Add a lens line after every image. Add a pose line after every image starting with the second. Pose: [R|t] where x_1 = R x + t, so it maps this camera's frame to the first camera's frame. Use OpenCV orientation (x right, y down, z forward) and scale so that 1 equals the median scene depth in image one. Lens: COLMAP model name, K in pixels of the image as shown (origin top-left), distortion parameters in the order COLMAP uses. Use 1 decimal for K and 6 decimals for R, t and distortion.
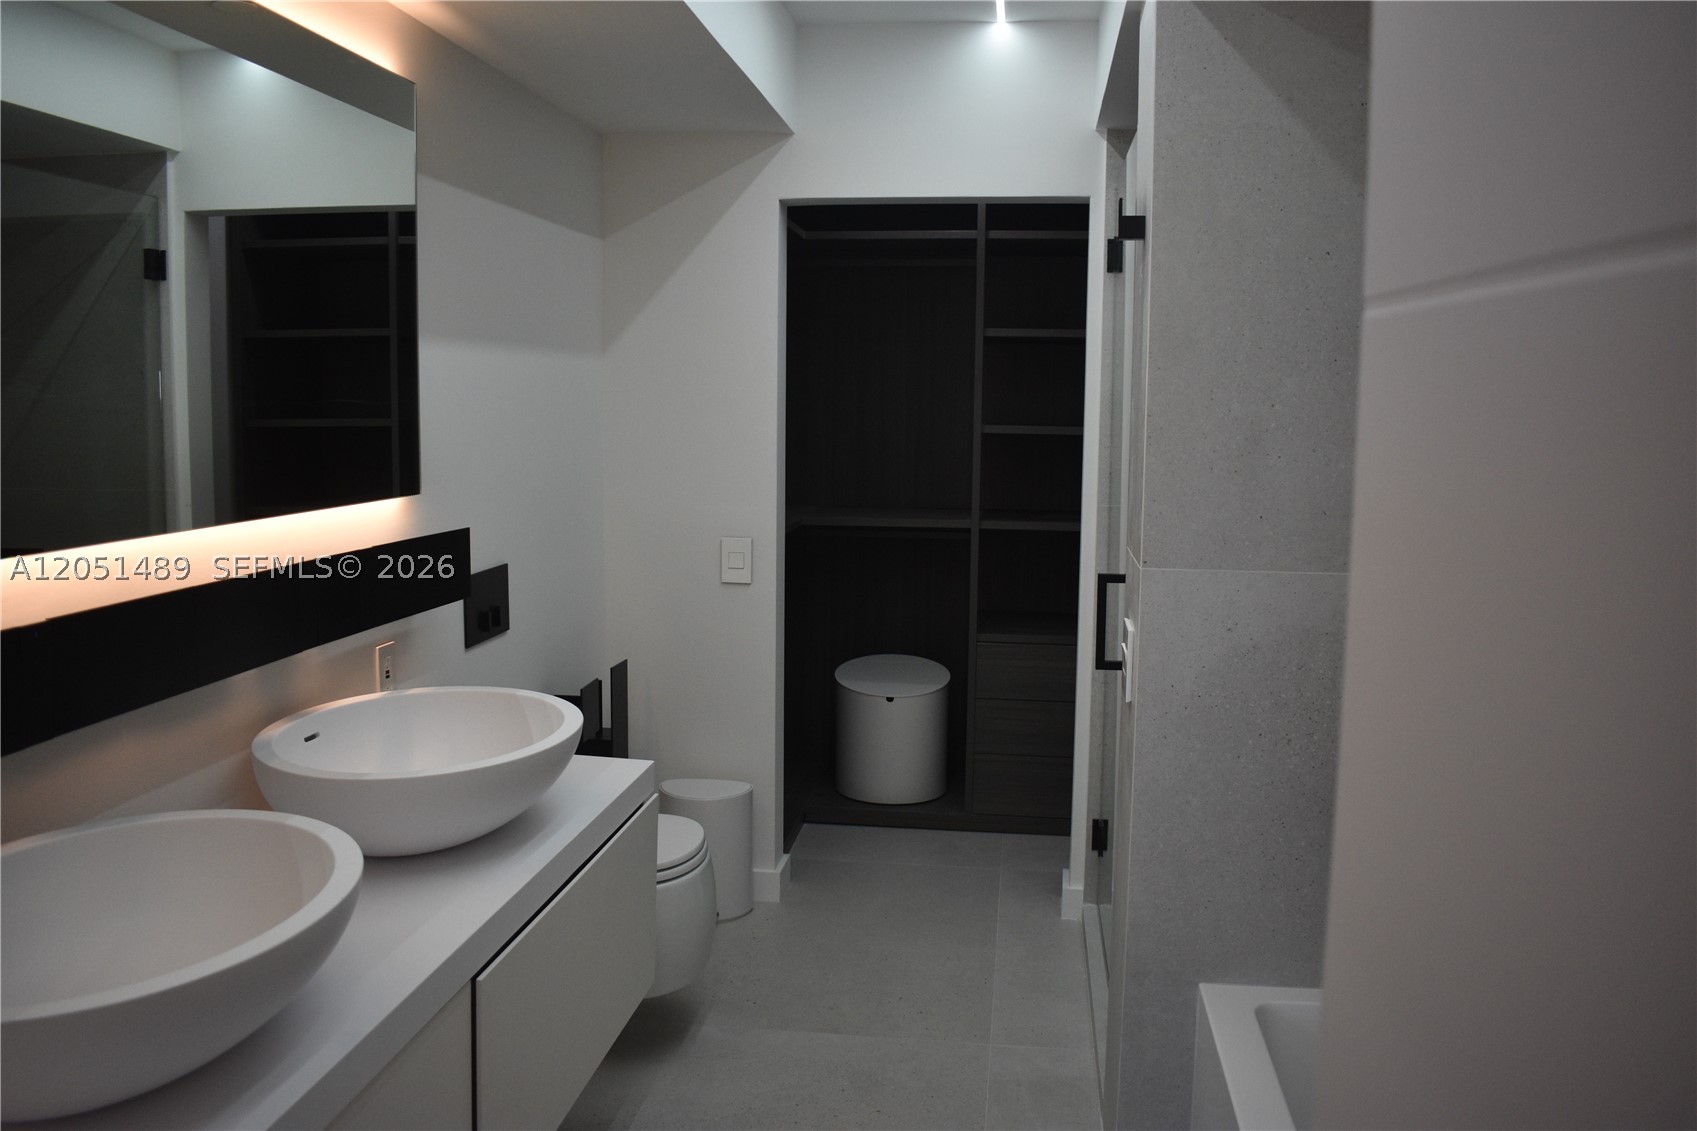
lens RADIAL K [[1358.6, 0, 848.5], [0, 1358.6, 565.5], [0, 0, 1]] dist [-0.075264, 0.005669]
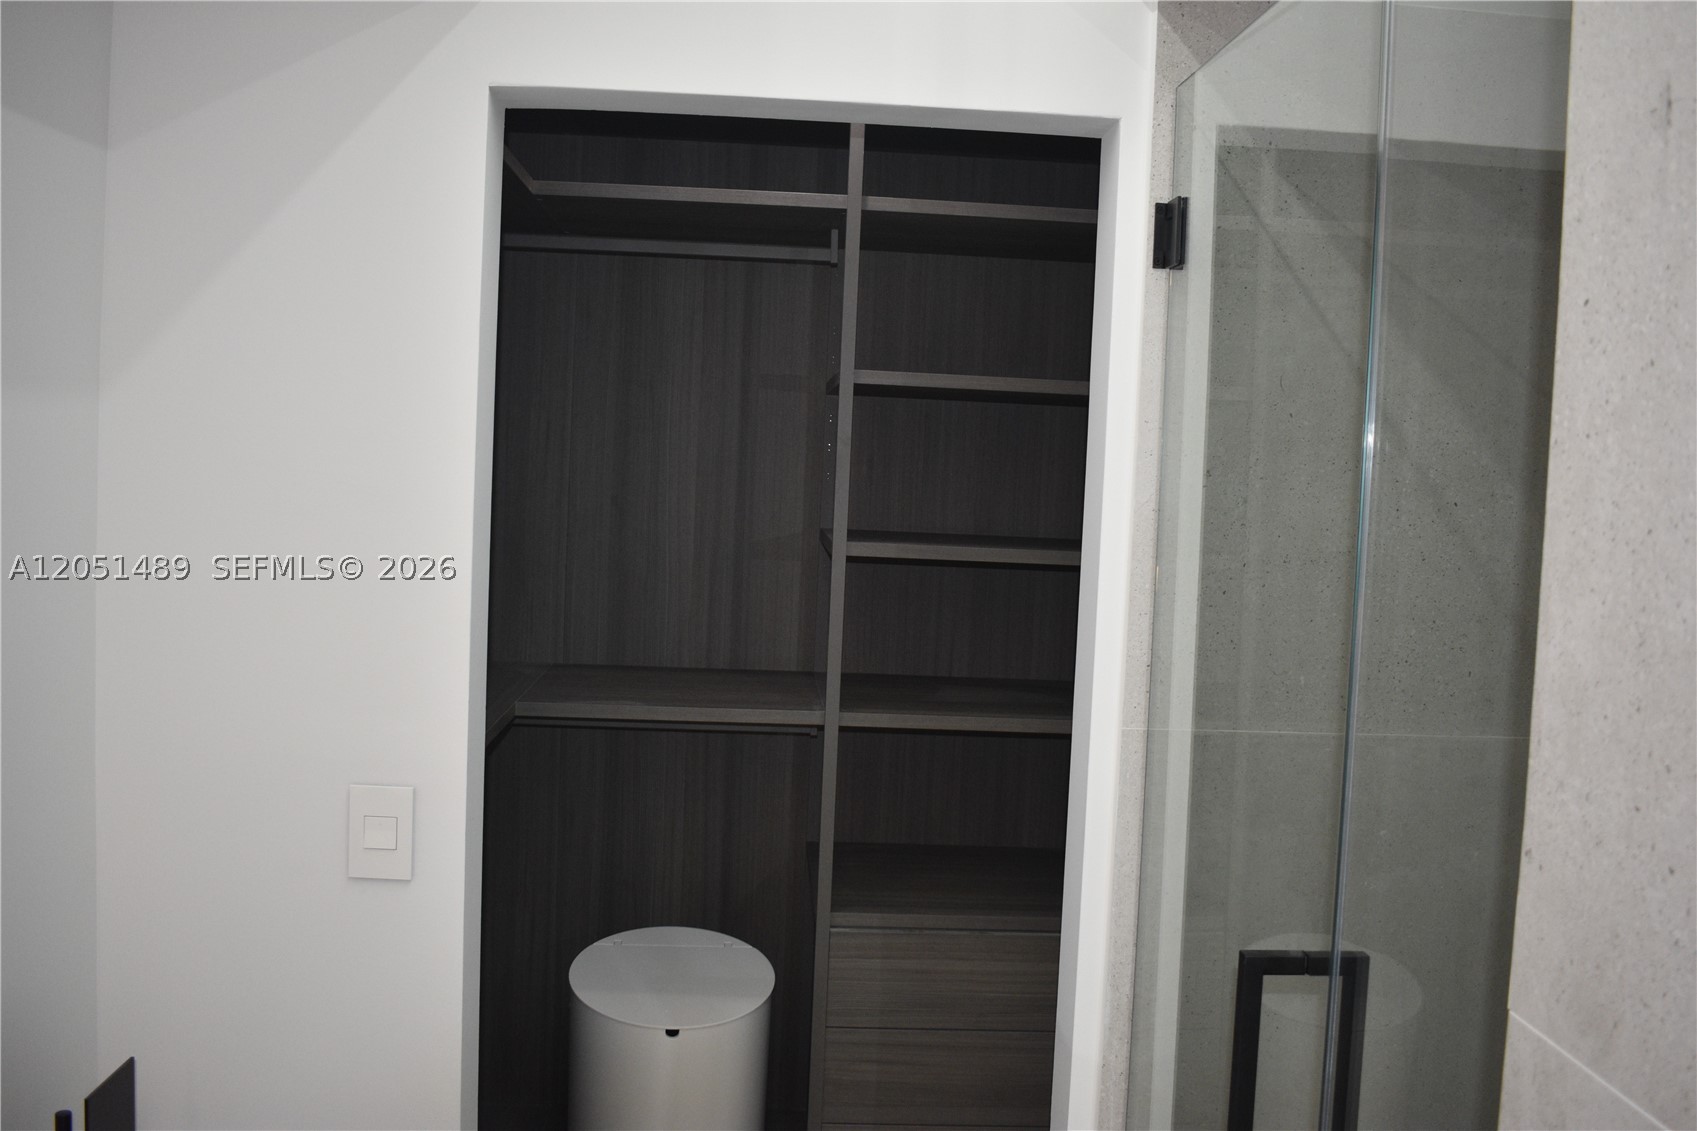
lens RADIAL K [[1541.4, 0, 853.2], [0, 1541.4, 554.7], [0, 0, 1]] dist [-0.080214, -0.001406]
pose [[0.981072, 0.018719, 0.192735, -0.025132], [-0.008362, 0.998484, -0.054408, -0.074406], [-0.193462, 0.051767, 0.979741, 0.442982]]
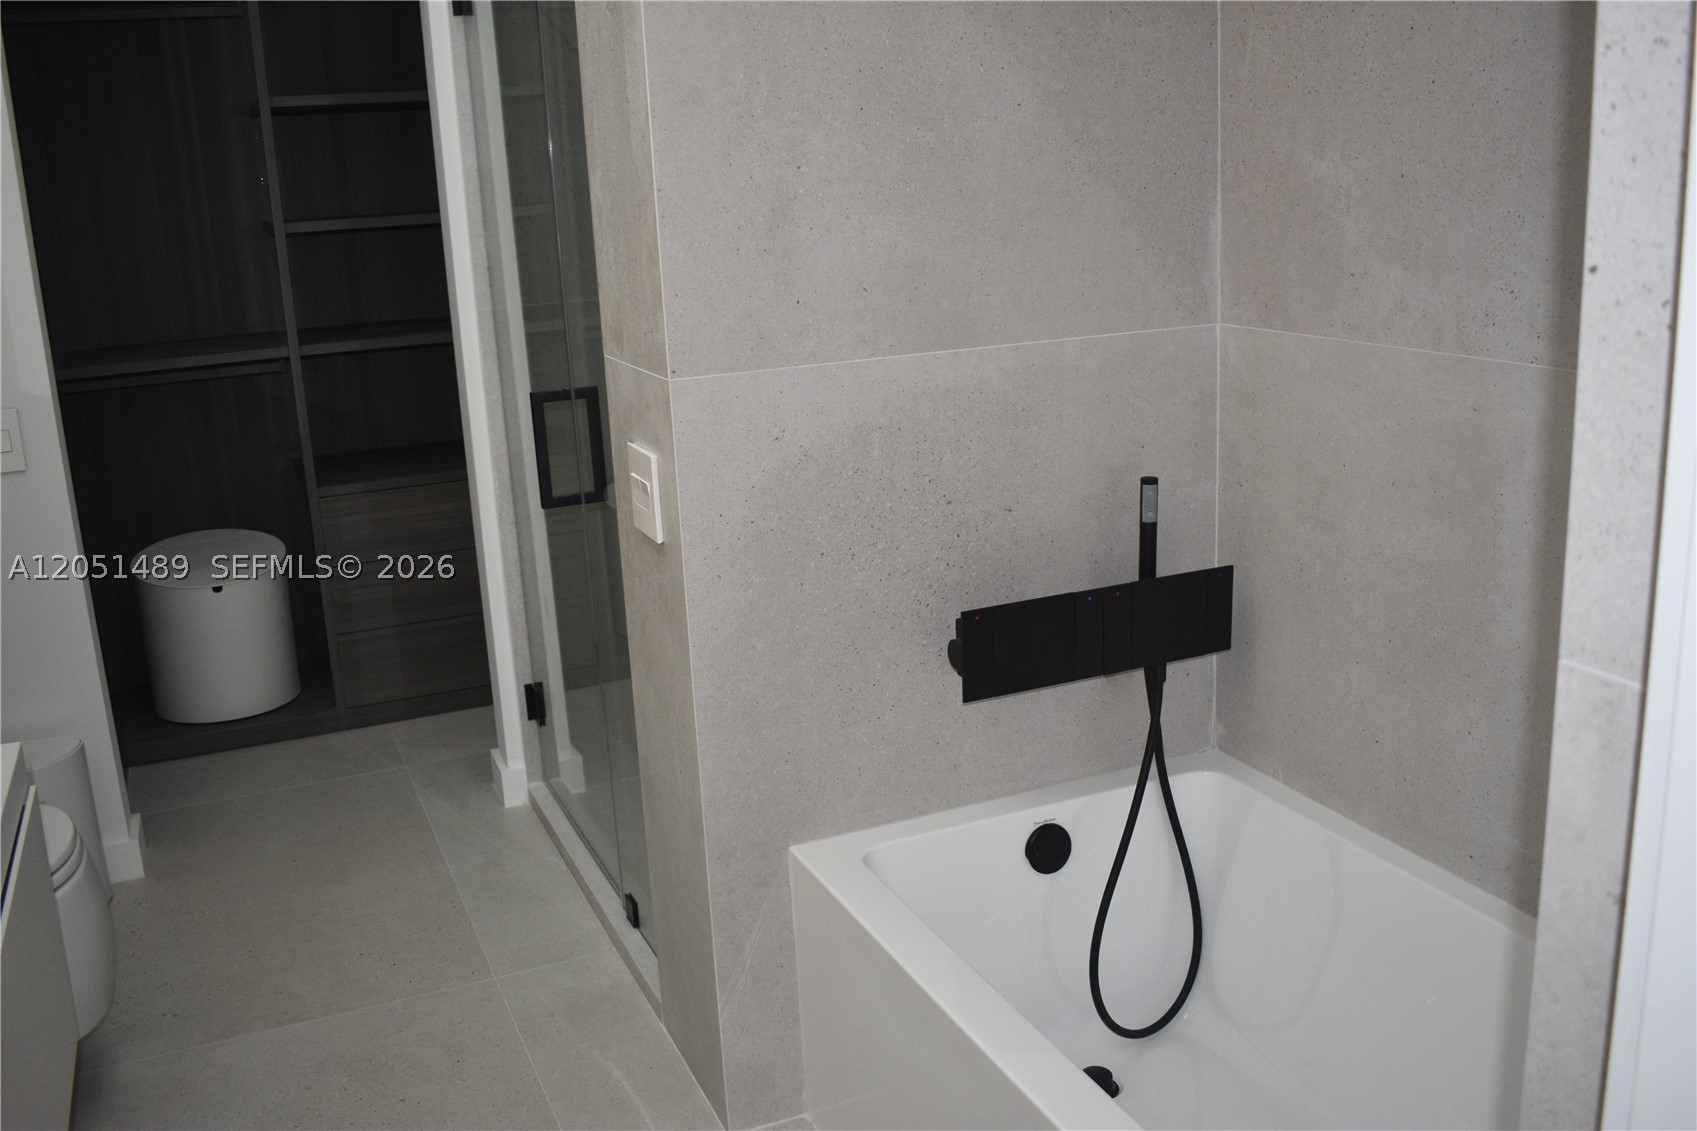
lens RADIAL K [[1541.4, 0, 853.2], [0, 1541.4, 554.7], [0, 0, 1]] dist [-0.080214, -0.001406]
pose [[0.855249, -0.178289, 0.486582, -0.094265], [0.117157, 0.981165, 0.153587, -0.014136], [-0.504801, -0.074348, 0.860028, 0.082169]]
